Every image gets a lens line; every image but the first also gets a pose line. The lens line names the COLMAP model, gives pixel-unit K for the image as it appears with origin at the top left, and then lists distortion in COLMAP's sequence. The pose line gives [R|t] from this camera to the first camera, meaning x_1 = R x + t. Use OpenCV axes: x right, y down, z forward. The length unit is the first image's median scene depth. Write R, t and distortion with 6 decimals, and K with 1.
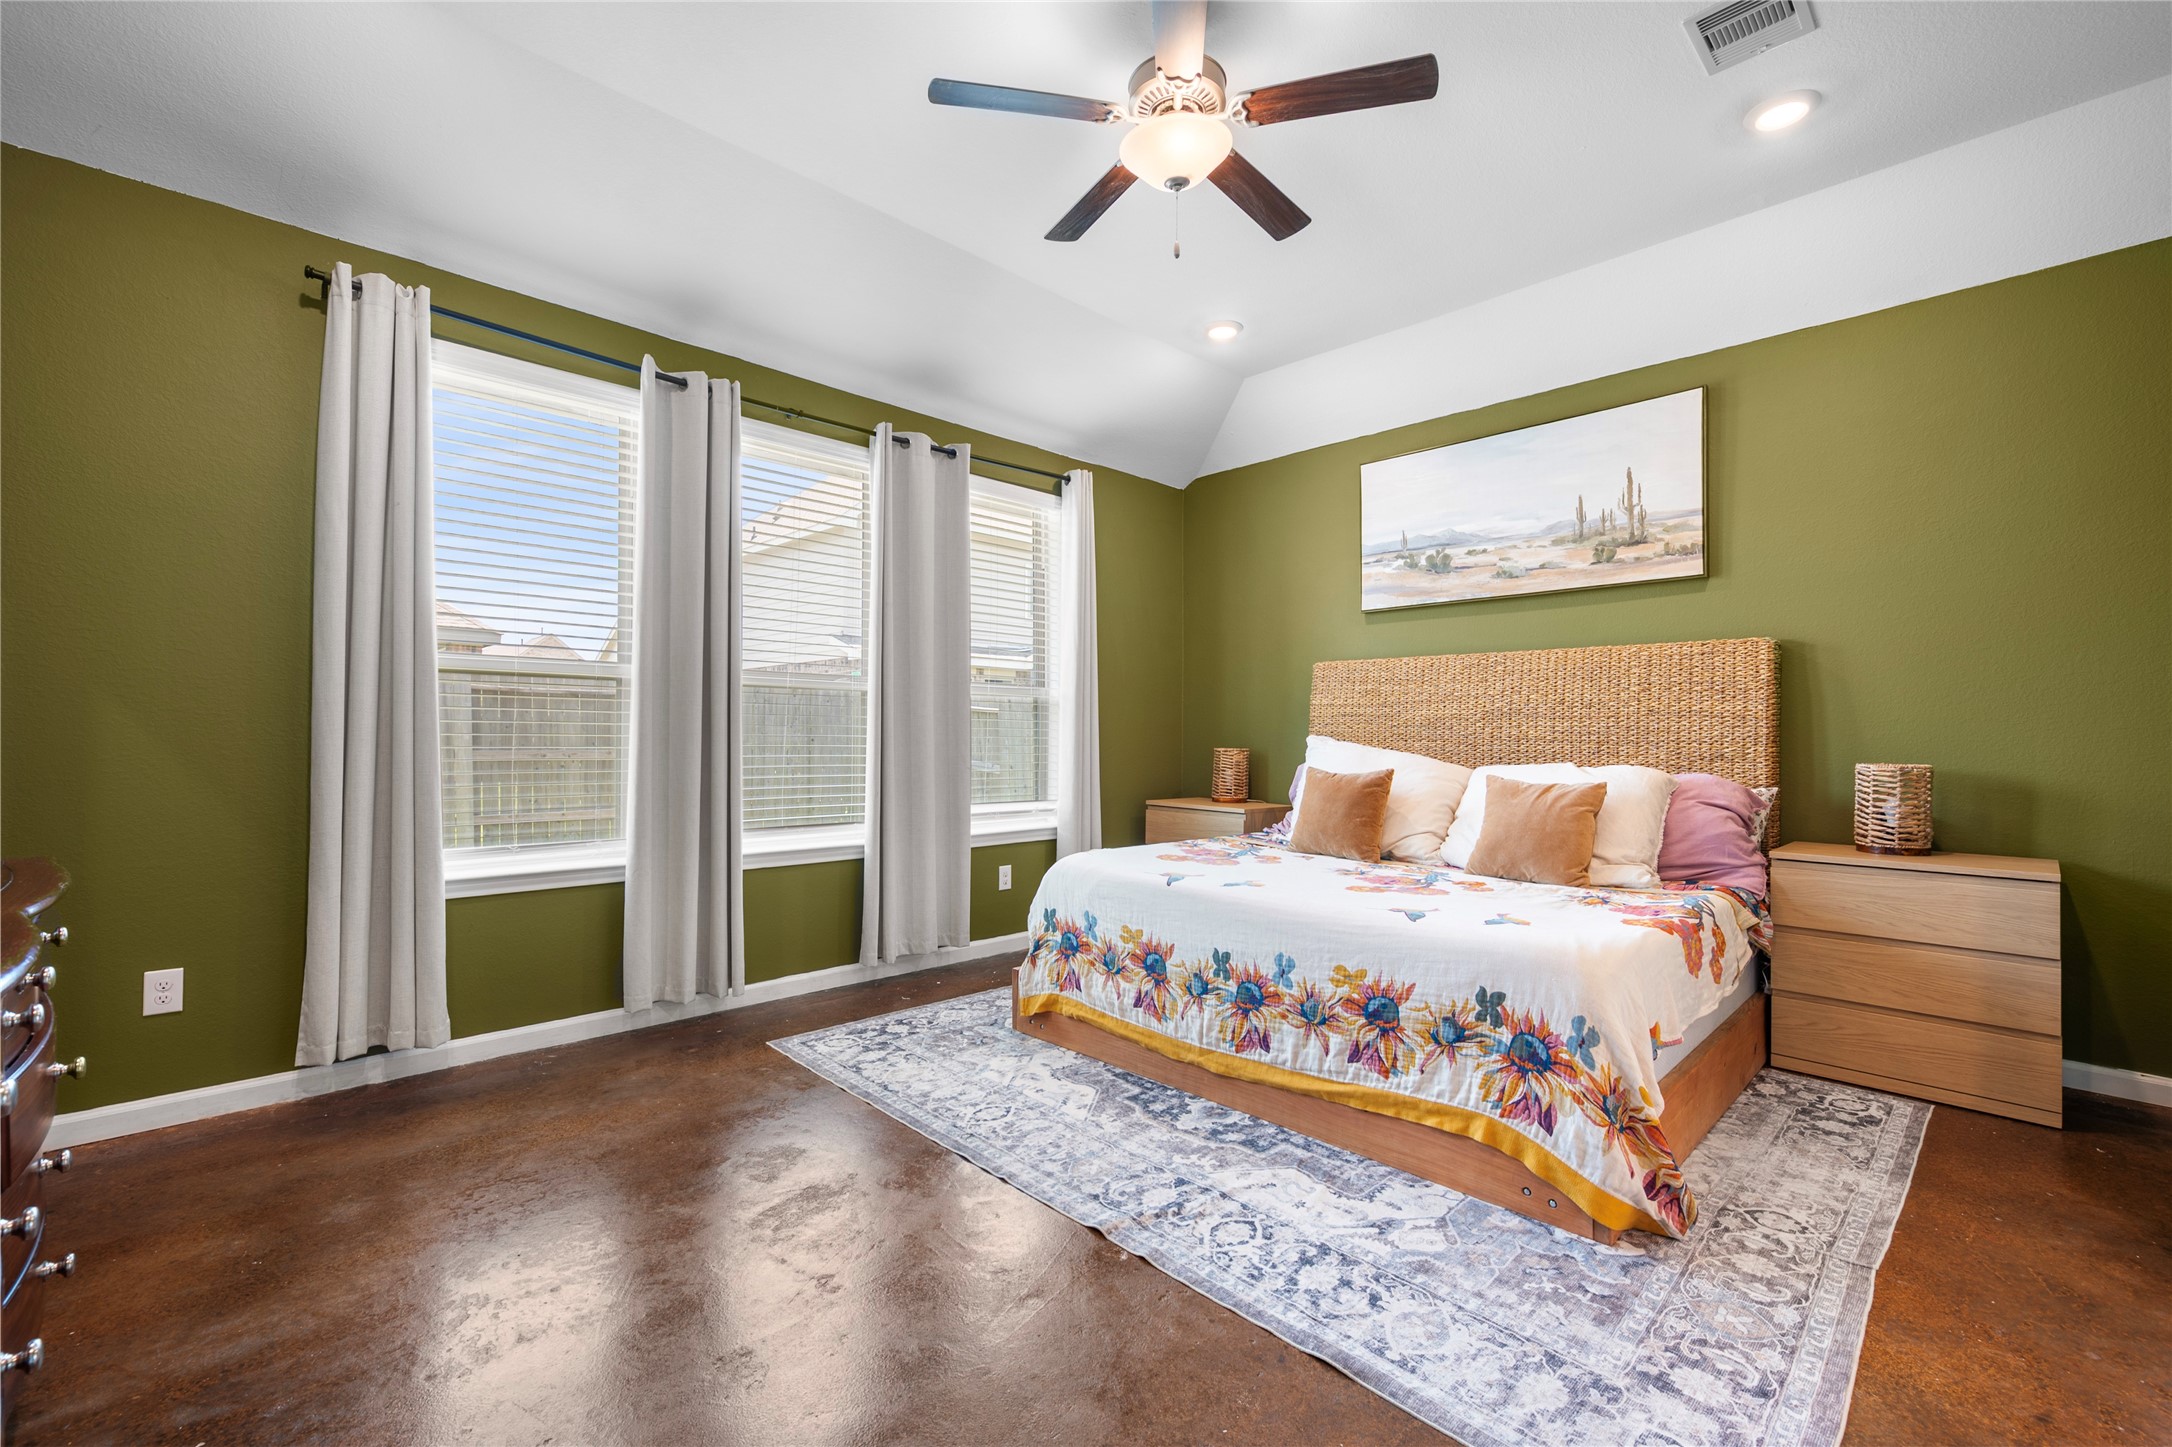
lens RADIAL K [[914.6, 0, 1094.8], [0, 914.6, 726.6], [0, 0, 1]] dist [-0.007426, 0.001402]
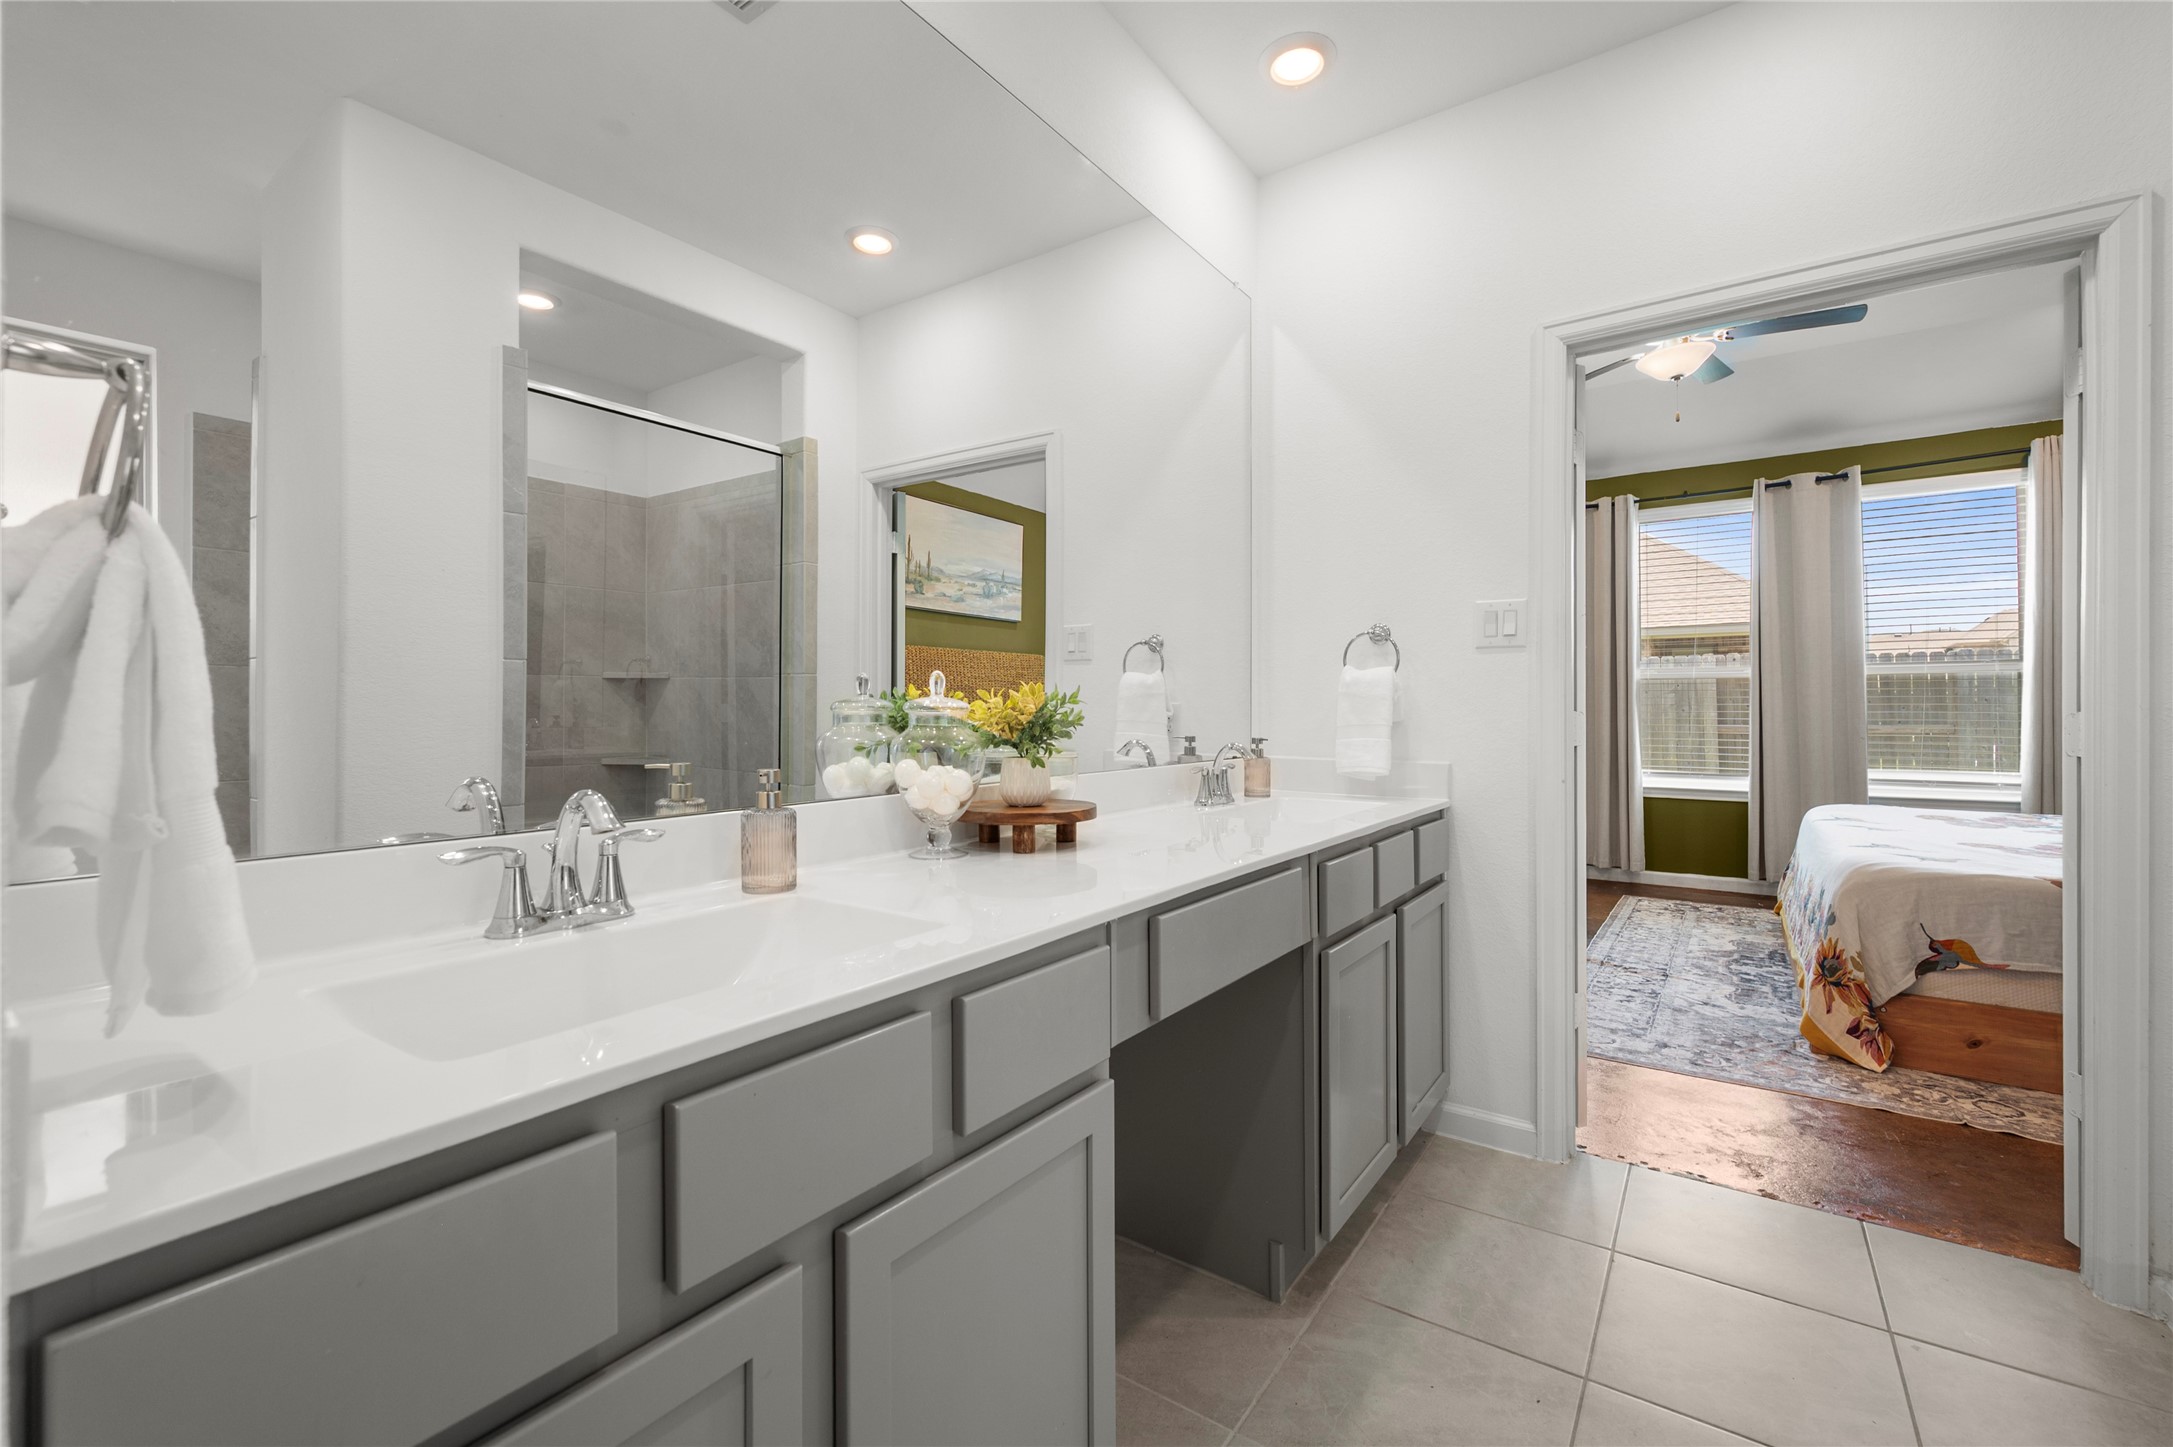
lens RADIAL K [[915.0, 0, 1088.3], [0, 915.0, 716.6], [0, 0, 1]] dist [-0.007426, 0.001402]
pose [[0.185877, 0.000698, -0.982573, 1.004307], [0.012553, 0.999916, 0.003085, -0.000107], [0.982493, -0.012908, 0.185852, -0.242322]]
